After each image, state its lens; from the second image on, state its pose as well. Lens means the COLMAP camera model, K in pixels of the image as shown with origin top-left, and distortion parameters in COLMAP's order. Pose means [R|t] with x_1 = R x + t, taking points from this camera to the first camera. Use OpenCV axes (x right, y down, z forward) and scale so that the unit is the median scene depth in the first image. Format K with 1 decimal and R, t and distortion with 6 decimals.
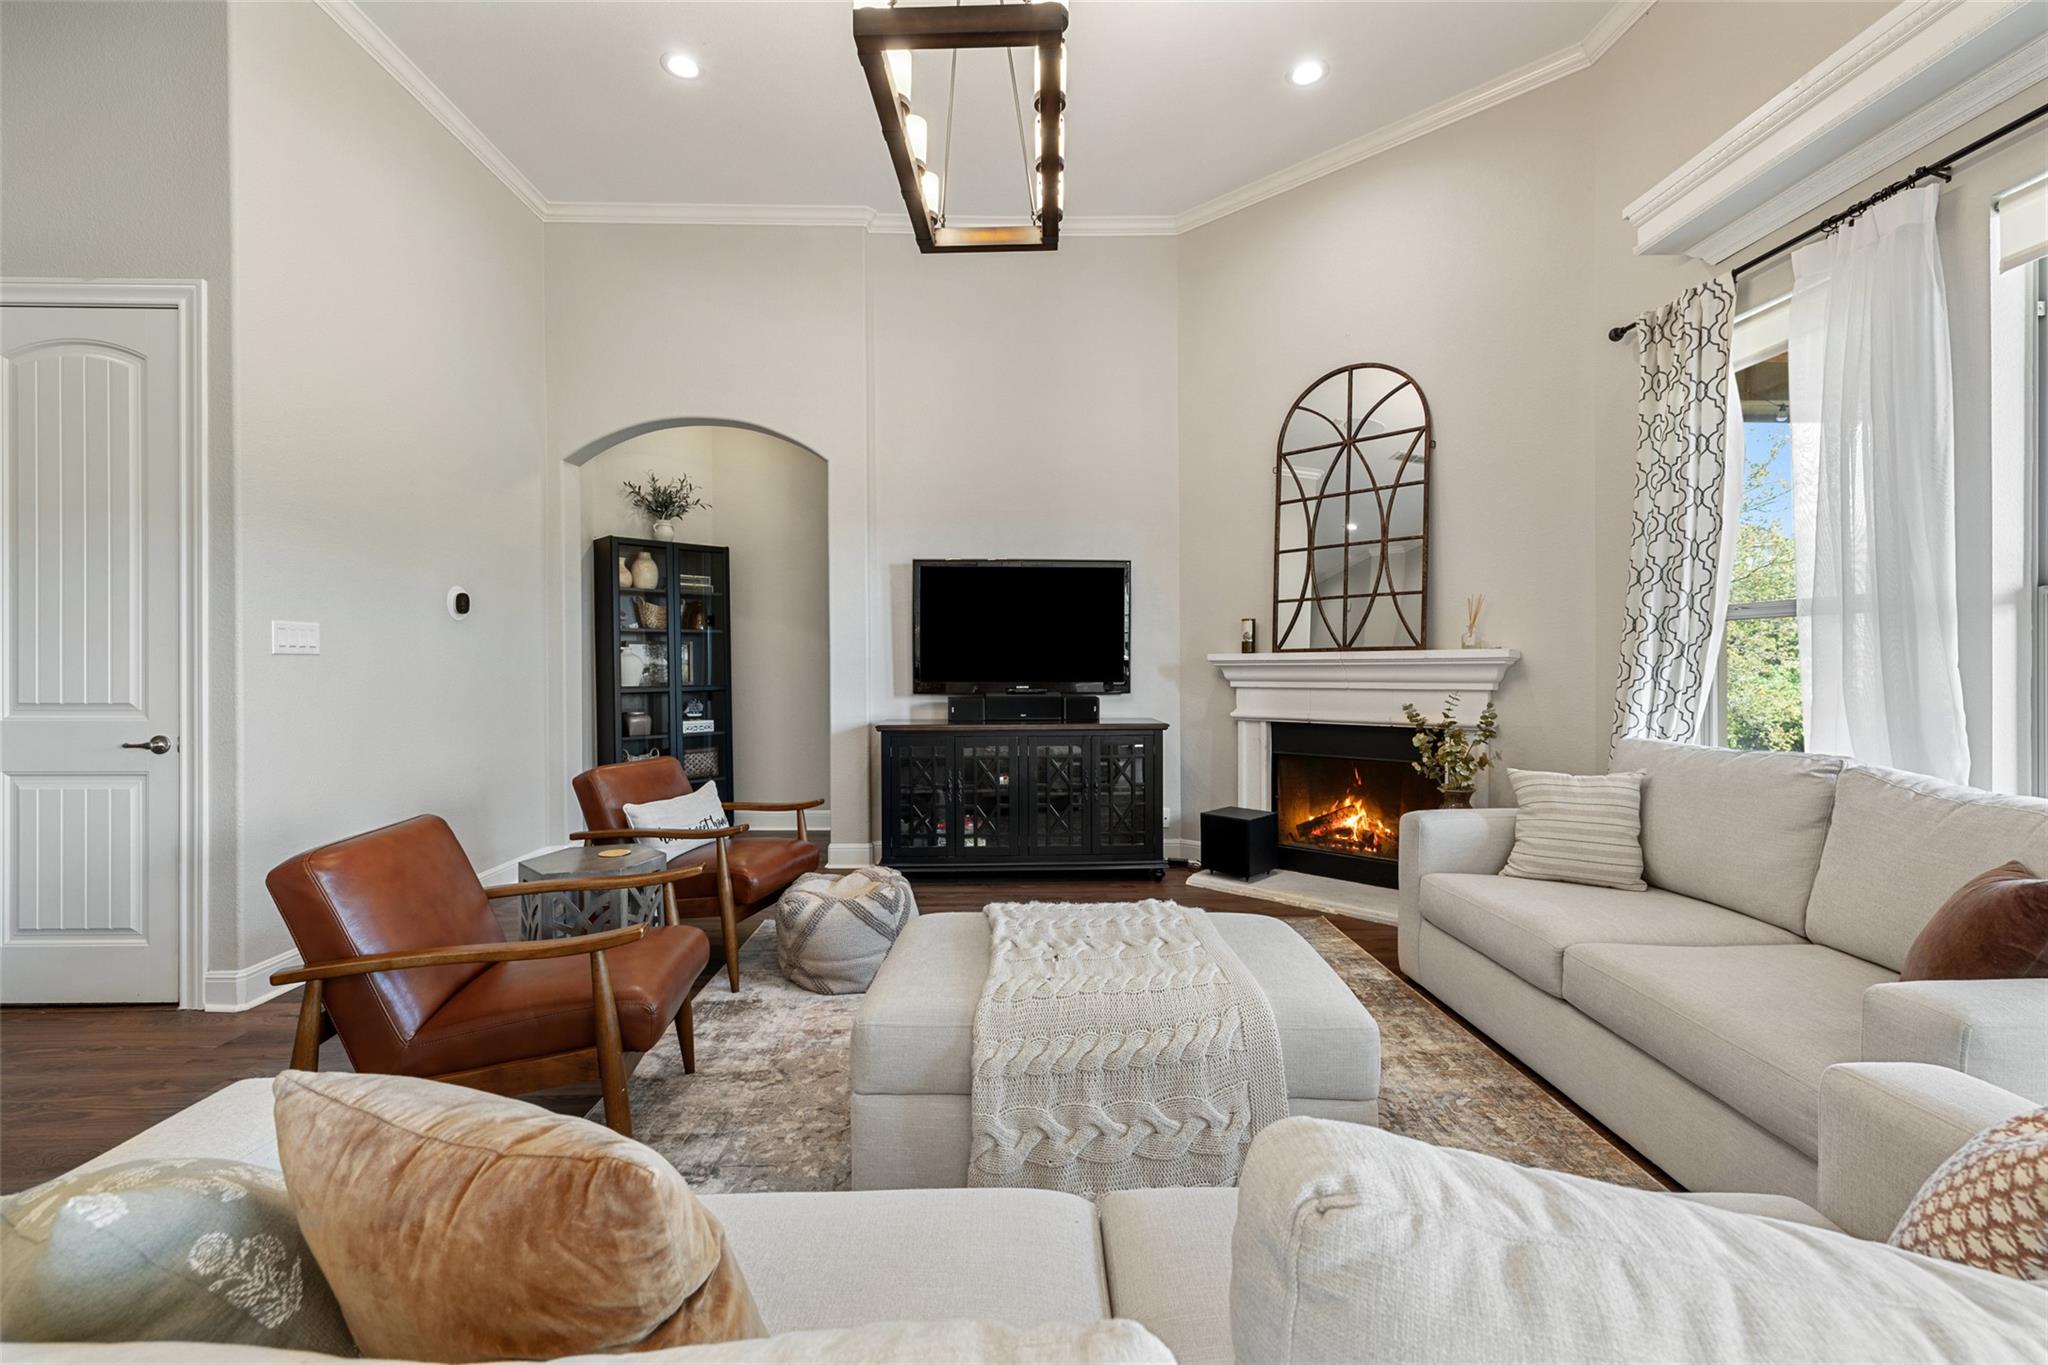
lens RADIAL K [[872.1, 0, 1031.7], [0, 872.1, 681.3], [0, 0, 1]] dist [0.001438, 0.000514]
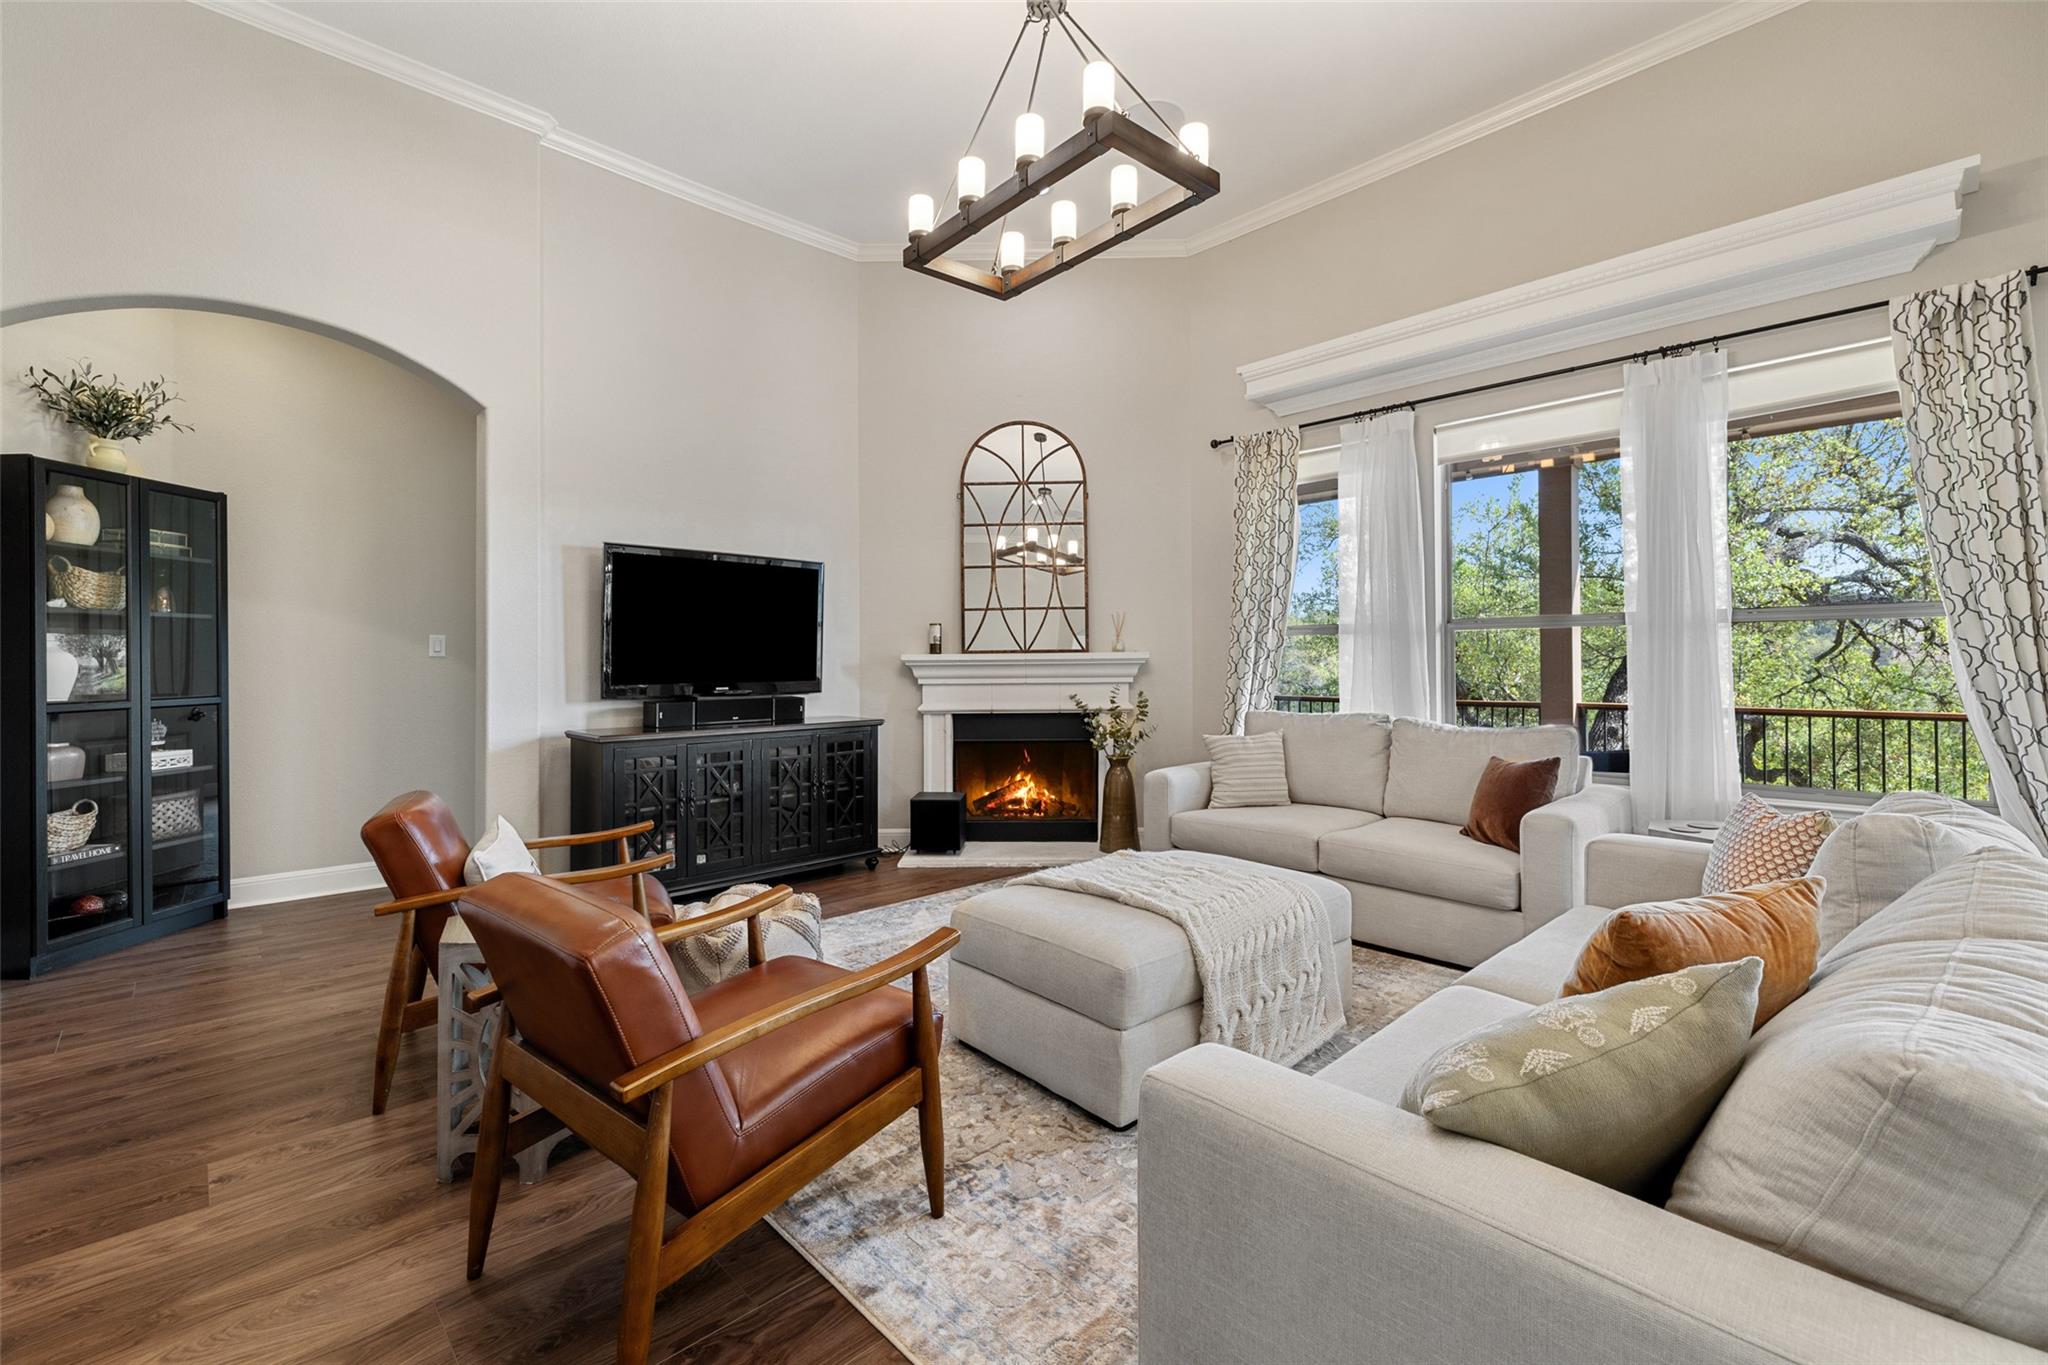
lens RADIAL K [[872.1, 0, 1043.1], [0, 872.1, 661.9], [0, 0, 1]] dist [0.001438, 0.000514]
pose [[0.730168, -0.000092, 0.683267, -0.430724], [0.016091, 0.999725, -0.017062, -0.000642], [-0.683078, 0.023452, 0.729969, 0.085154]]
